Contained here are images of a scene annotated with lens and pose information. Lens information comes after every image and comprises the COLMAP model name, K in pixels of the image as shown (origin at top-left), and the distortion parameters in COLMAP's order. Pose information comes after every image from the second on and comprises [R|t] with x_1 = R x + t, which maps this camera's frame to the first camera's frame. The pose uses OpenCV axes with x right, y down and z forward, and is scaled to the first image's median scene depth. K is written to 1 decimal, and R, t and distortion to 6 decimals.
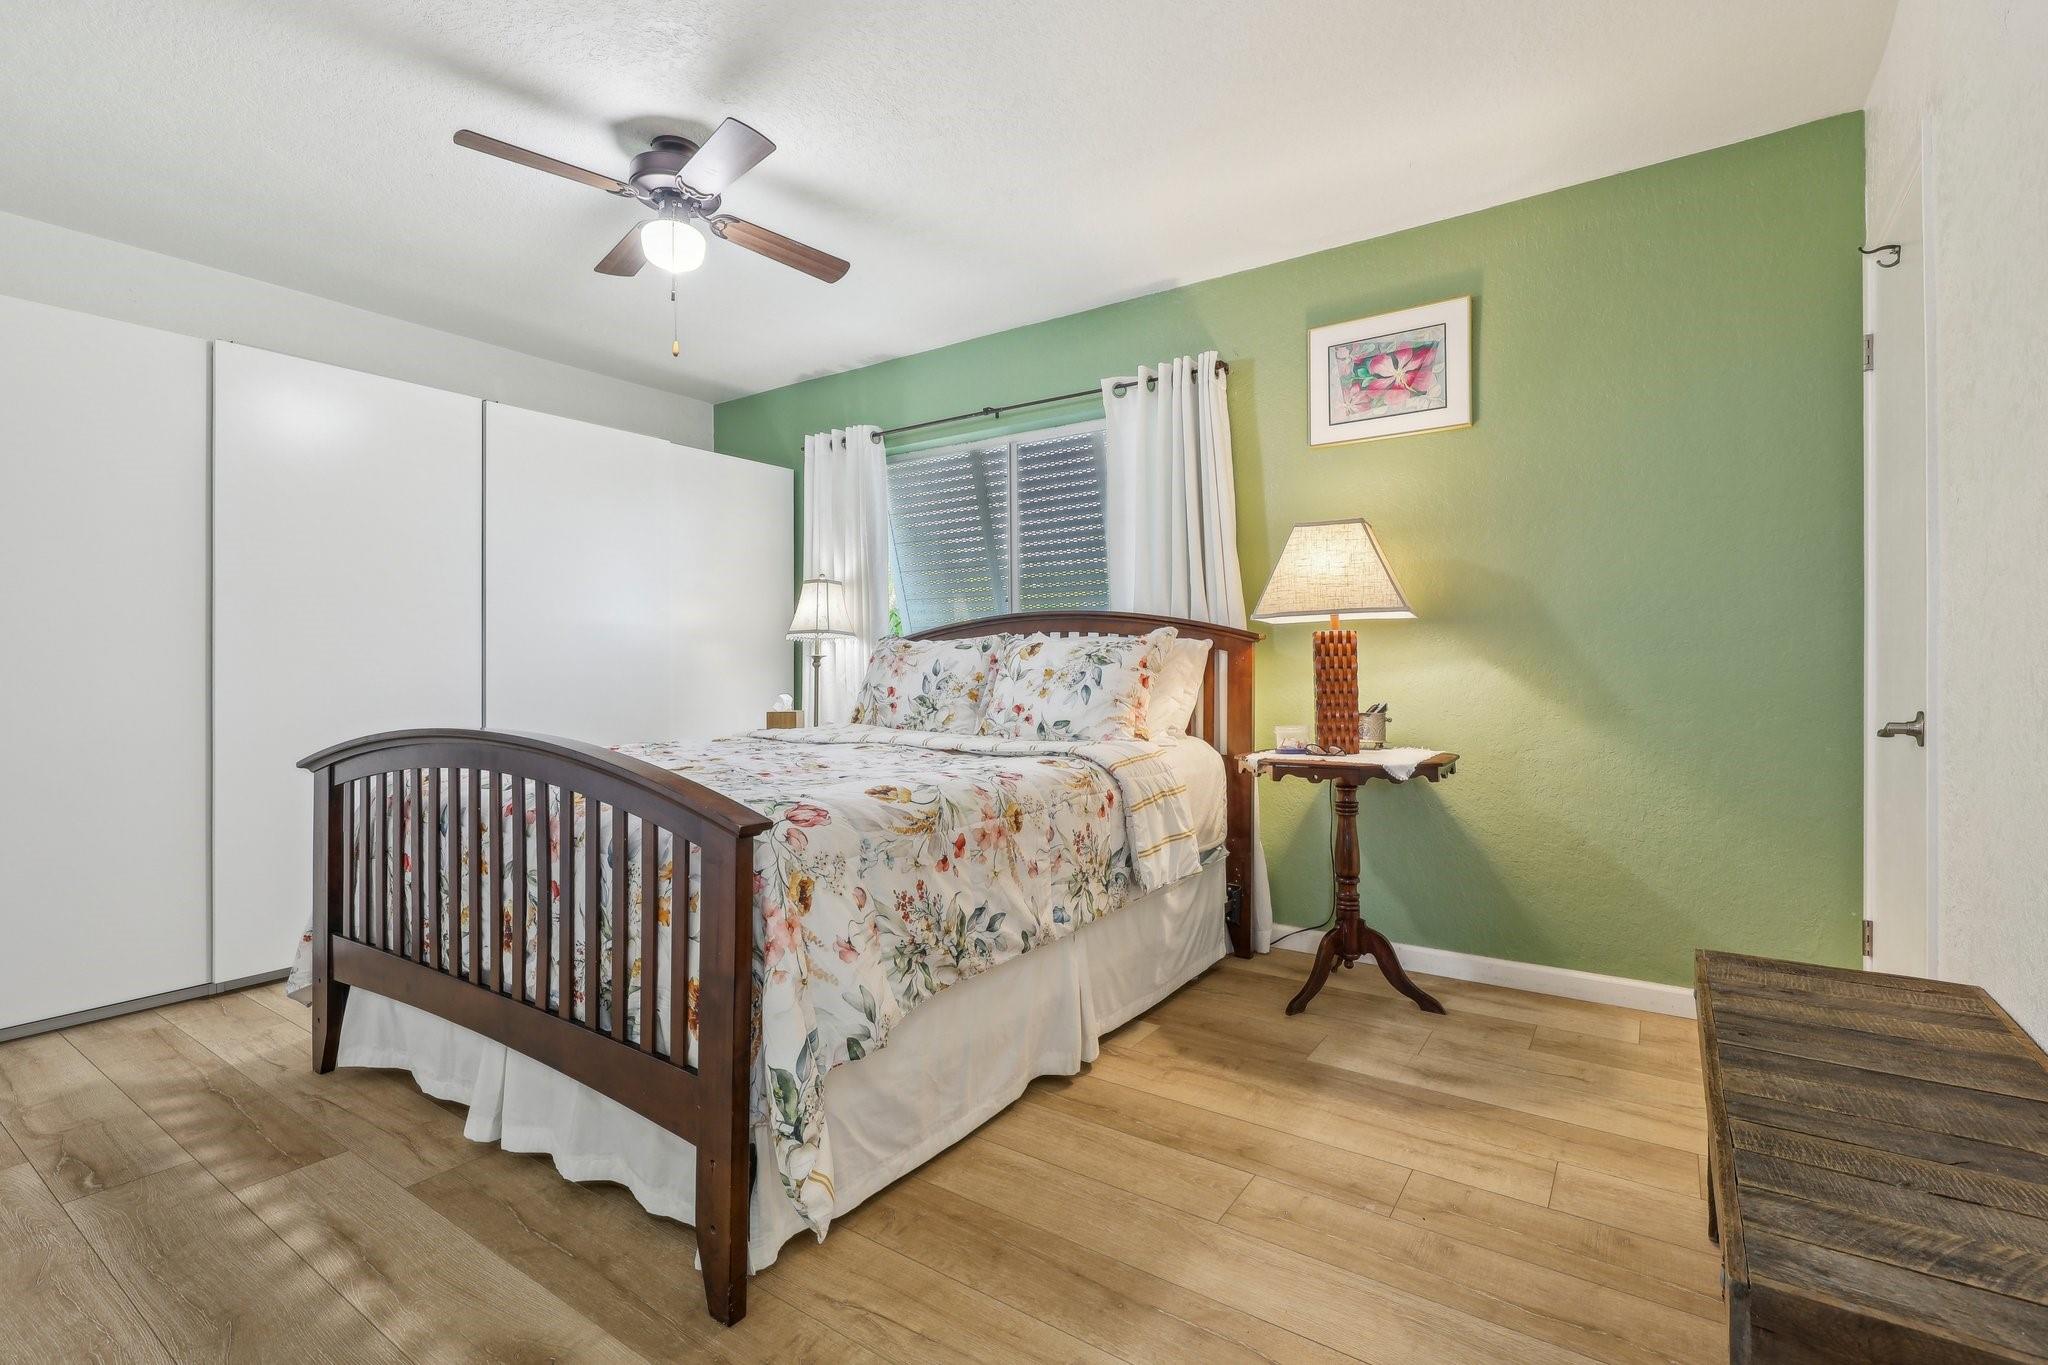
lens RADIAL K [[928.0, 0, 1036.6], [0, 928.0, 671.7], [0, 0, 1]] dist [-0.000288, -0.000047]
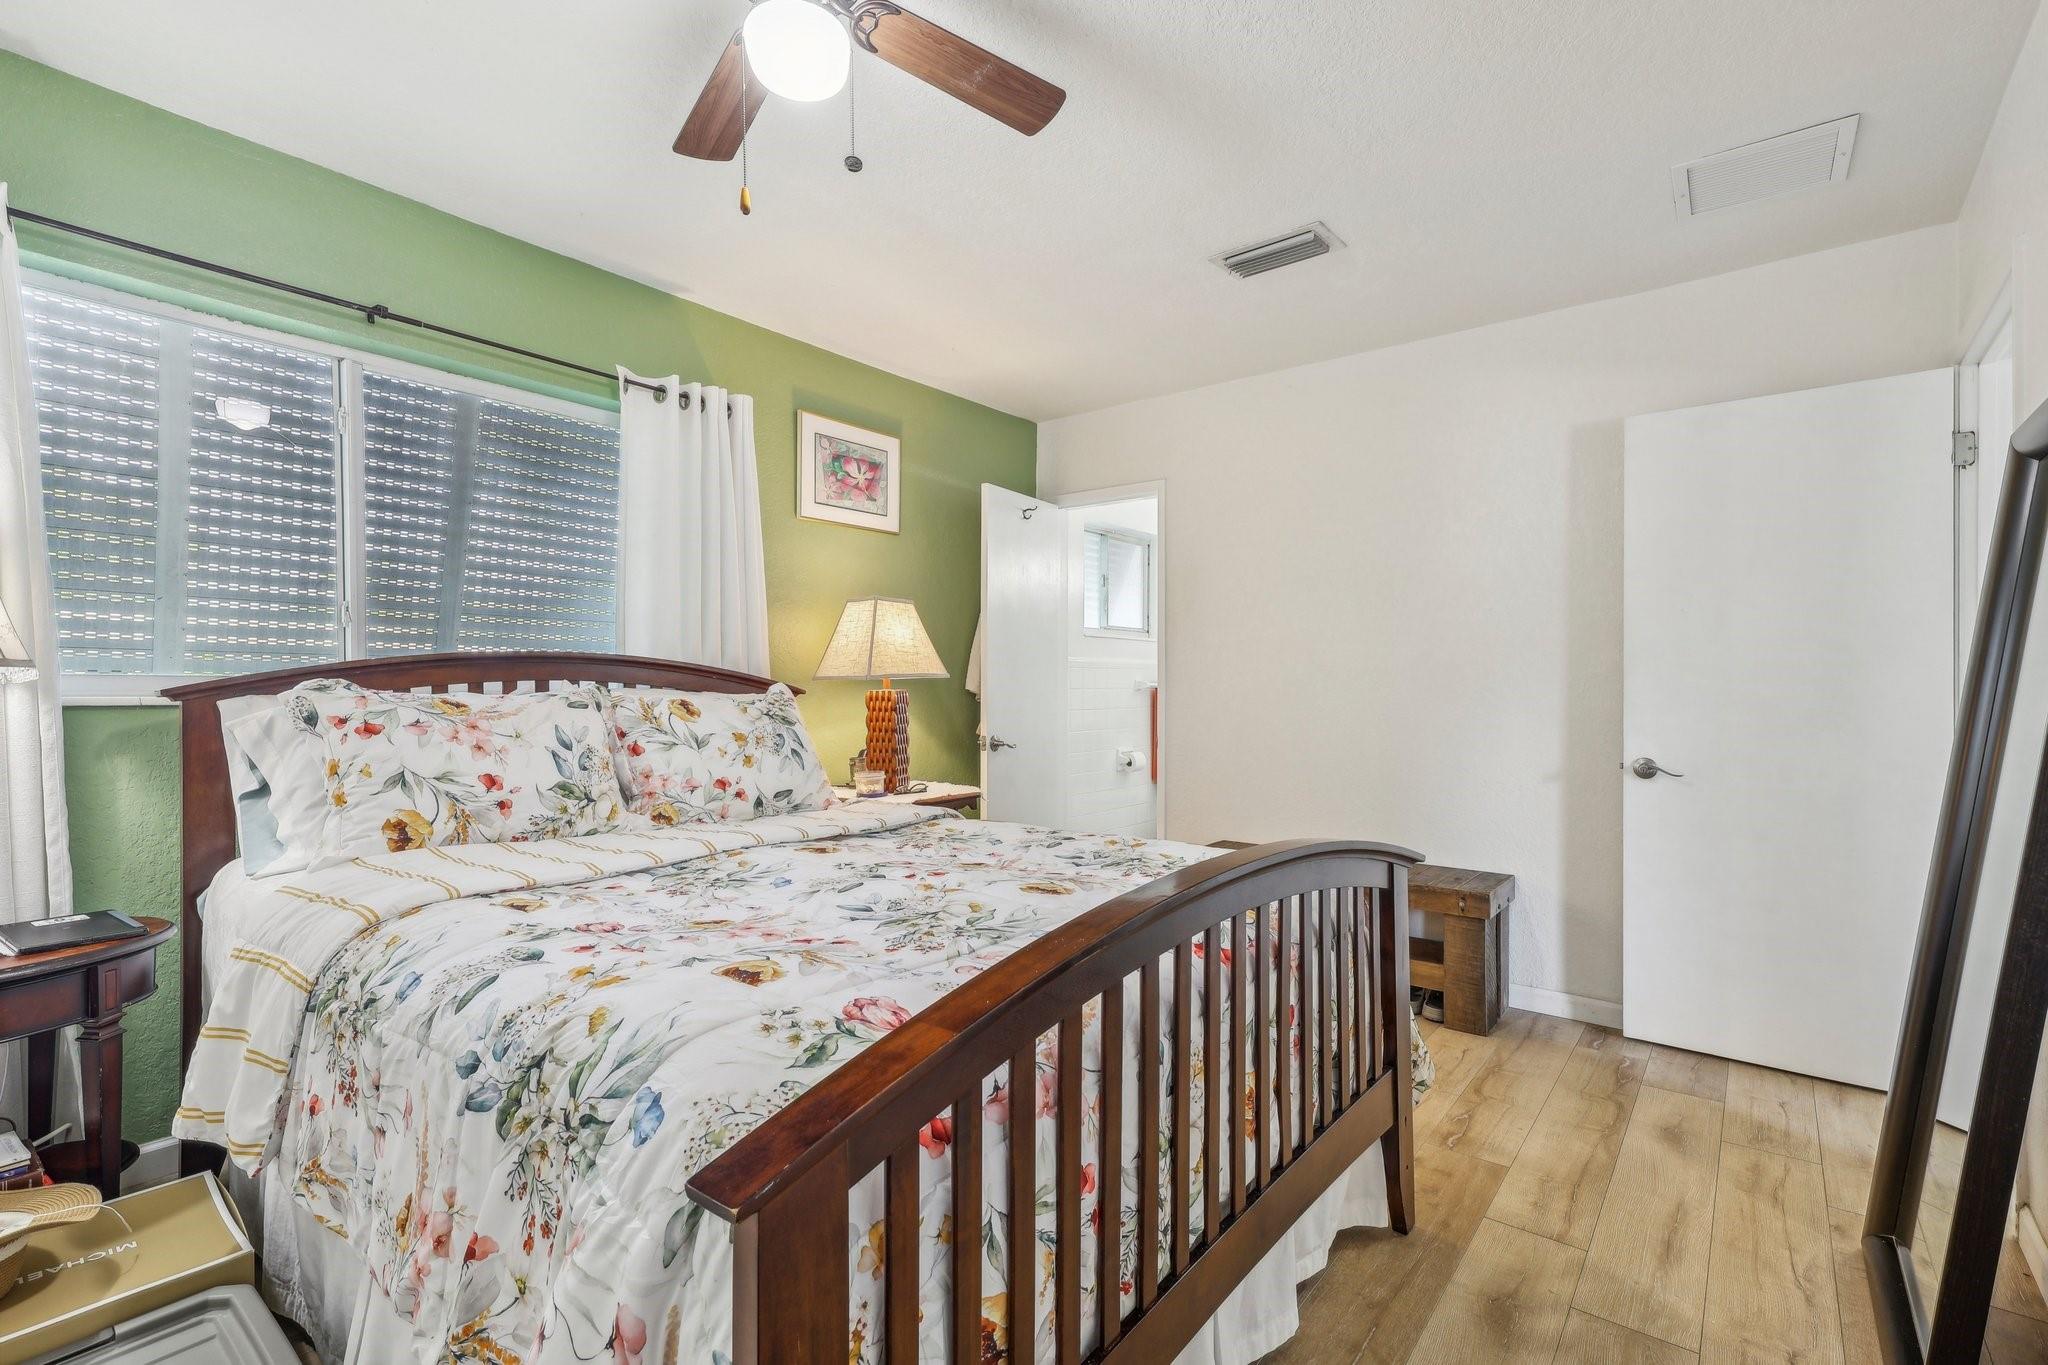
lens RADIAL K [[928.0, 0, 1036.2], [0, 928.0, 687.6], [0, 0, 1]] dist [-0.000288, -0.000047]
pose [[0.068077, -0.000290, 0.997680, -0.779933], [-0.001183, 0.999999, 0.000372, -0.043036], [-0.997679, -0.001205, 0.068076, 0.653335]]
